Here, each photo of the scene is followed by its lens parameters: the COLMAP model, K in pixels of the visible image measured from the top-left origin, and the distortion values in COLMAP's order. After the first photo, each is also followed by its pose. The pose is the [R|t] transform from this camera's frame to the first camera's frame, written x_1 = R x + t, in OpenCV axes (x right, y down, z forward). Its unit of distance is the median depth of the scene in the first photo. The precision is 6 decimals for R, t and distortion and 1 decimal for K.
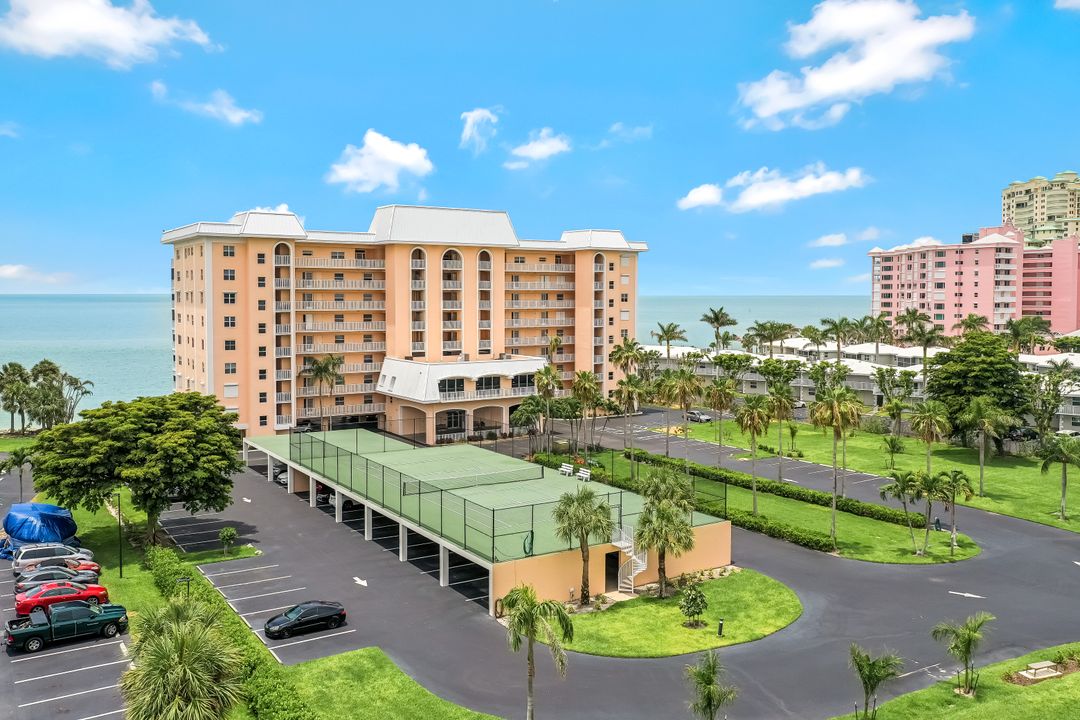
lens RADIAL K [[876.0, 0, 541.4], [0, 876.0, 277.4], [0, 0, 1]] dist [-0.007953, -0.004367]
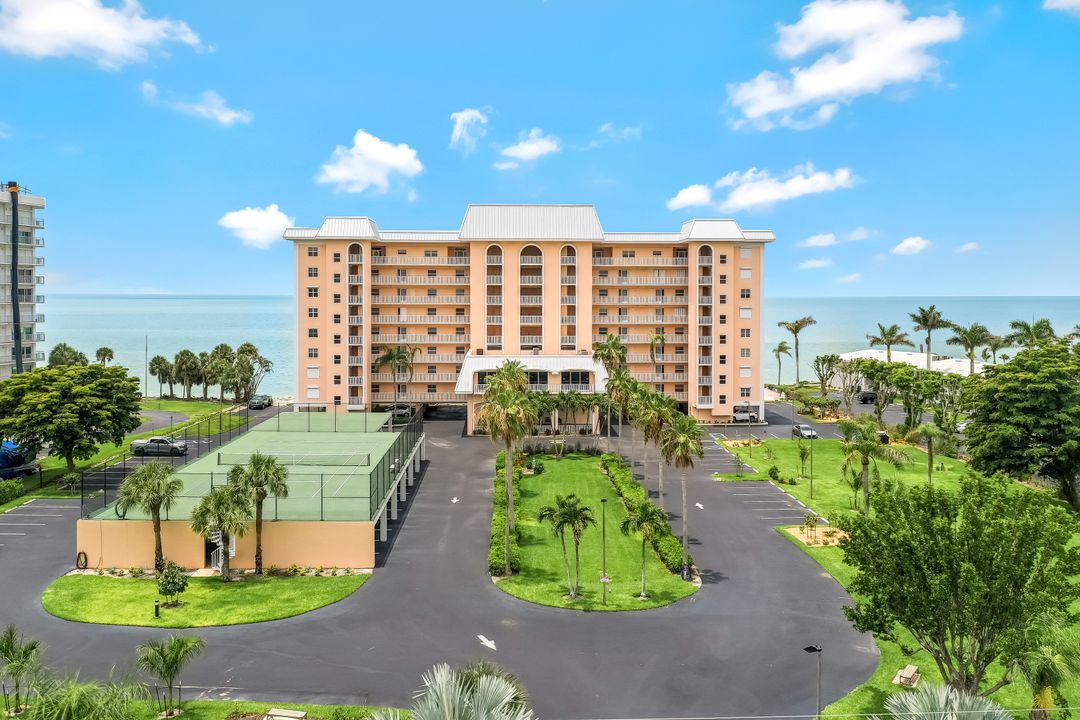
lens RADIAL K [[876.0, 0, 541.4], [0, 876.0, 277.4], [0, 0, 1]] dist [-0.007953, -0.004367]
pose [[0.856990, -0.009279, -0.515250, 0.452435], [0.008923, 0.999955, -0.003167, 0.009231], [0.515256, -0.001884, 0.857034, 0.147353]]
